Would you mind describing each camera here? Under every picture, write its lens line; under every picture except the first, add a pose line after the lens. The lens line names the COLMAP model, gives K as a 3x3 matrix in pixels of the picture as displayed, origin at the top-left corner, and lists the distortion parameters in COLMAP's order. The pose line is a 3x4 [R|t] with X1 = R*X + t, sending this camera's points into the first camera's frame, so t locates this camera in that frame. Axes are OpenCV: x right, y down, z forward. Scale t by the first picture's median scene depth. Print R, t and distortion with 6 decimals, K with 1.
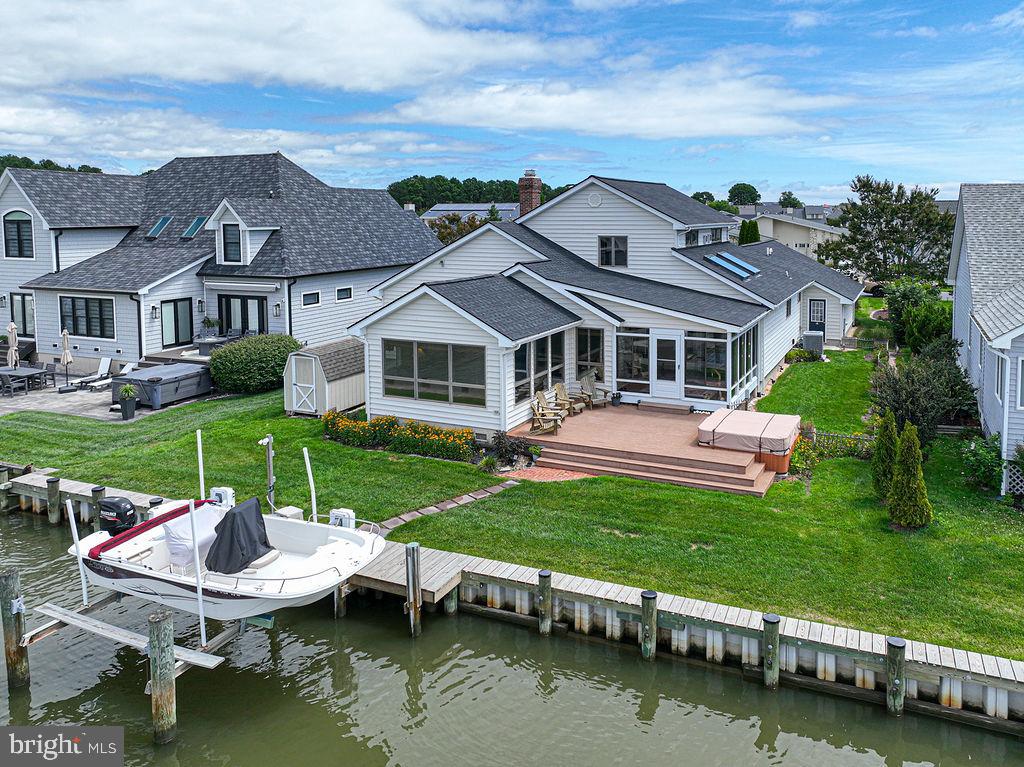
lens RADIAL K [[767.2, 0, 567.9], [0, 767.2, 268.0], [0, 0, 1]] dist [0.003246, 0.012695]
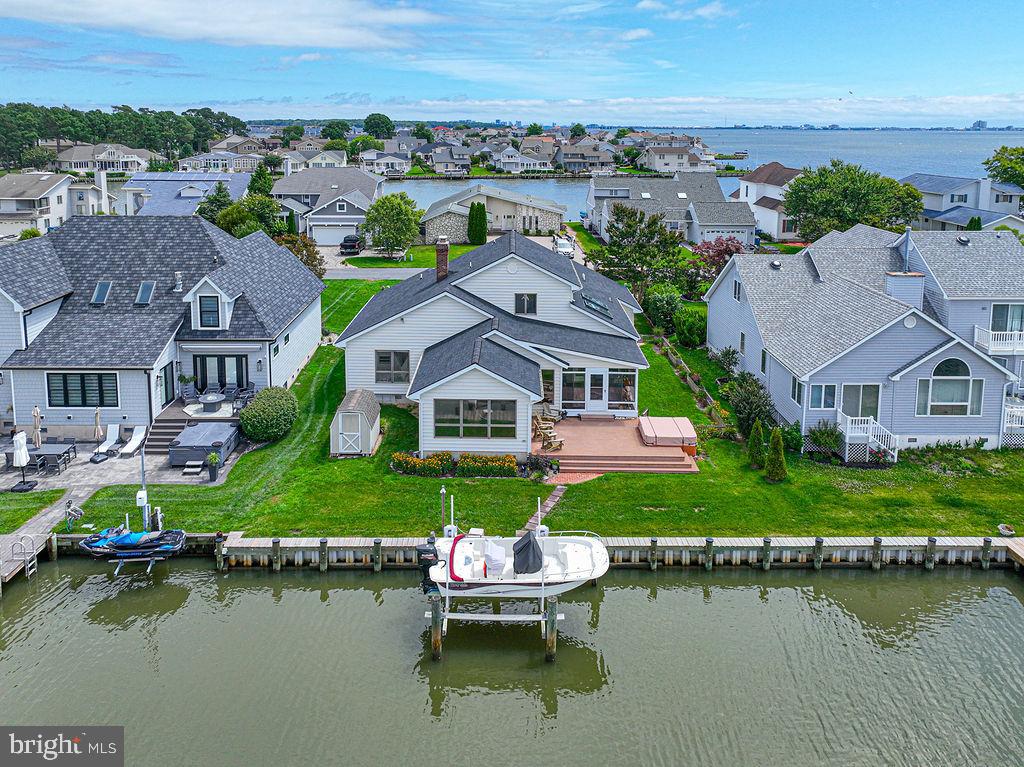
lens RADIAL K [[767.2, 0, 489.3], [0, 767.2, 270.7], [0, 0, 1]] dist [0.003246, 0.012695]
pose [[0.918652, -0.064453, 0.389774, -0.674000], [0.018224, 0.992465, 0.121164, -0.313103], [-0.394646, -0.104205, 0.912905, -0.324382]]
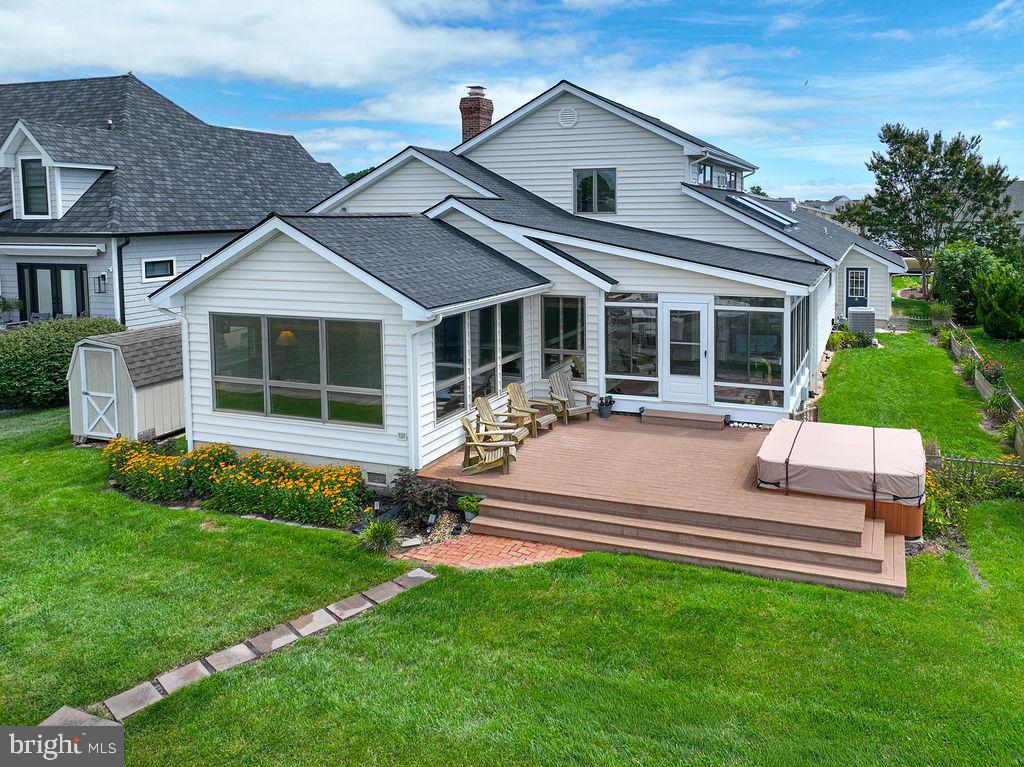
lens RADIAL K [[767.2, 0, 597.0], [0, 767.2, 260.4], [0, 0, 1]] dist [0.003246, 0.012695]
pose [[0.996797, -0.006533, 0.079705, 0.006199], [0.007369, 0.999921, -0.010197, 0.058117], [-0.079632, 0.010752, 0.996766, 0.377645]]
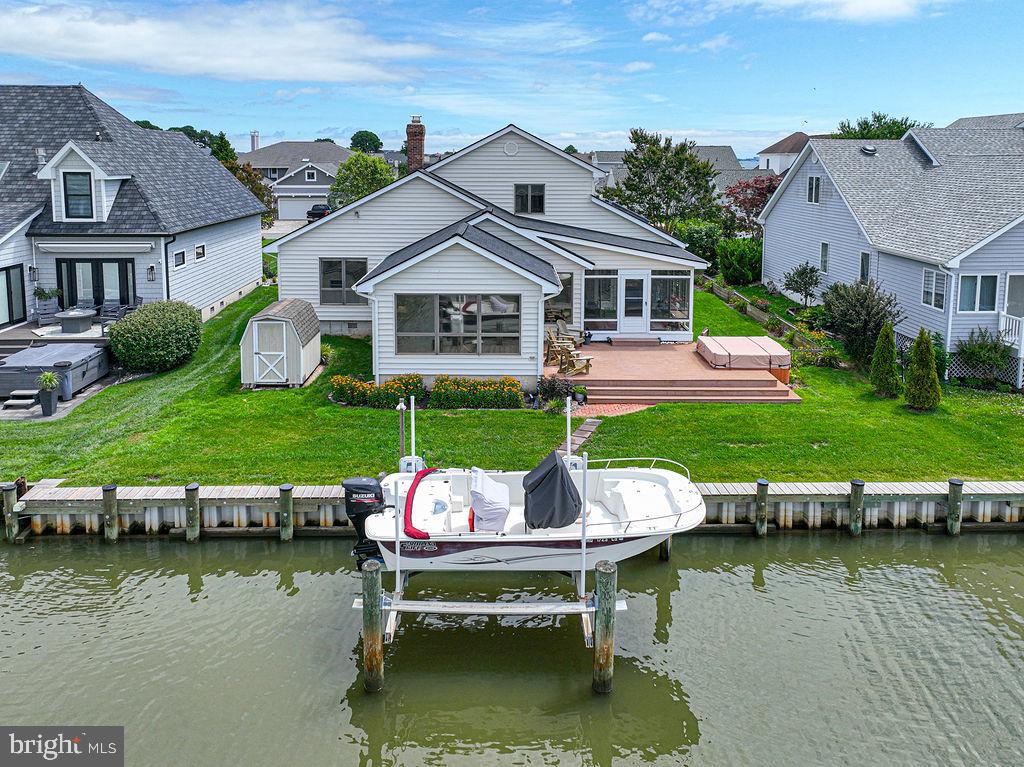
lens RADIAL K [[767.2, 0, 486.3], [0, 767.2, 285.6], [0, 0, 1]] dist [0.003246, 0.012695]
pose [[0.915890, -0.058754, 0.397107, -0.499539], [0.022749, 0.995238, 0.094782, -0.006319], [-0.400785, -0.077776, 0.912865, 0.088619]]
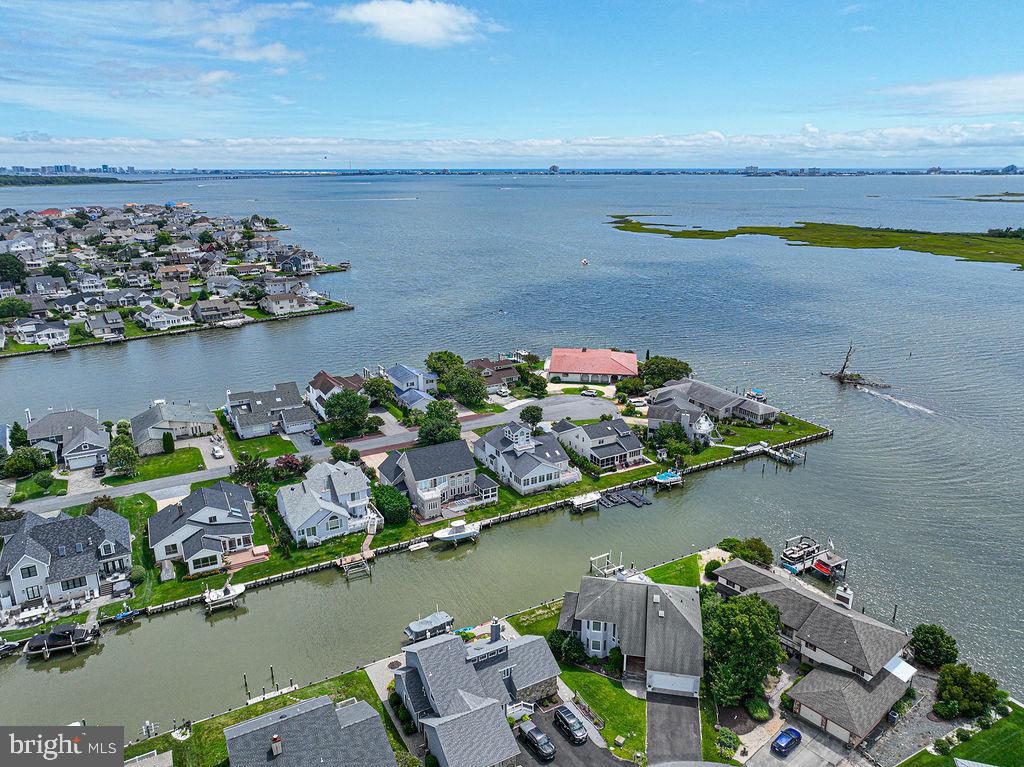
lens RADIAL K [[767.2, 0, 517.6], [0, 767.2, 386.7], [0, 0, 1]] dist [0.003246, 0.012695]
pose [[0.624146, -0.234817, 0.745186, -2.443824], [0.062982, 0.965786, 0.251578, -2.193044], [-0.778765, -0.110088, 0.617581, -3.785905]]
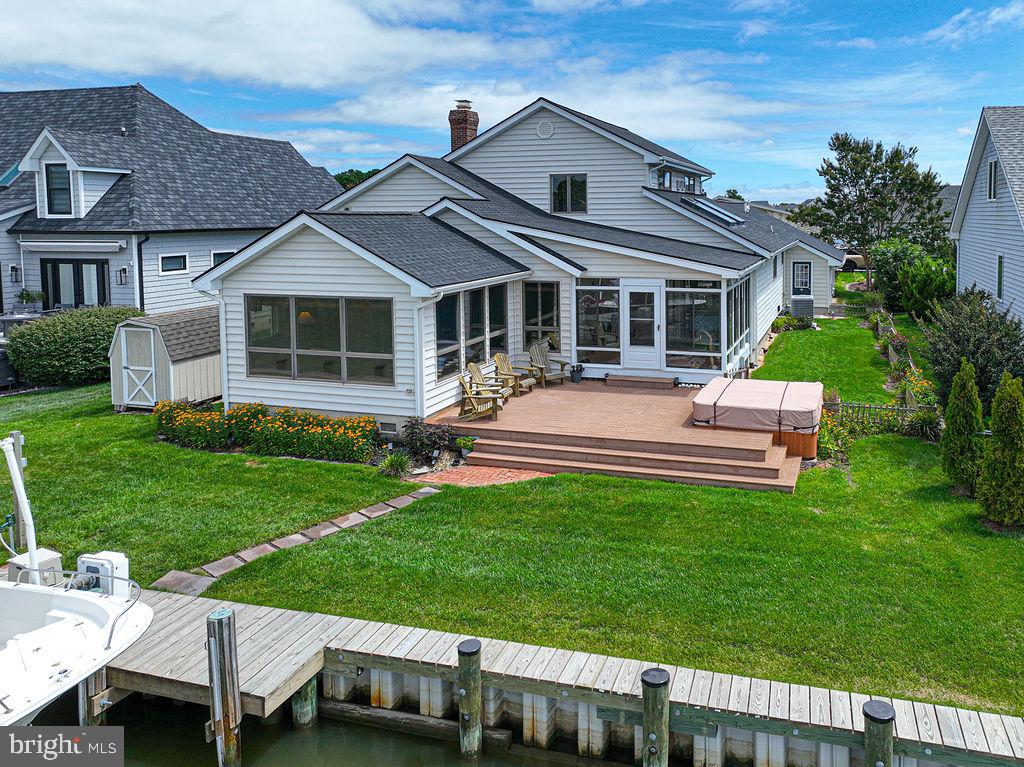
lens RADIAL K [[767.2, 0, 618.5], [0, 767.2, 257.0], [0, 0, 1]] dist [0.003246, 0.012695]
pose [[0.990934, -0.008549, 0.134077, 0.003282], [0.011006, 0.999785, -0.017591, 0.071506], [-0.133898, 0.018907, 0.990815, 0.246580]]
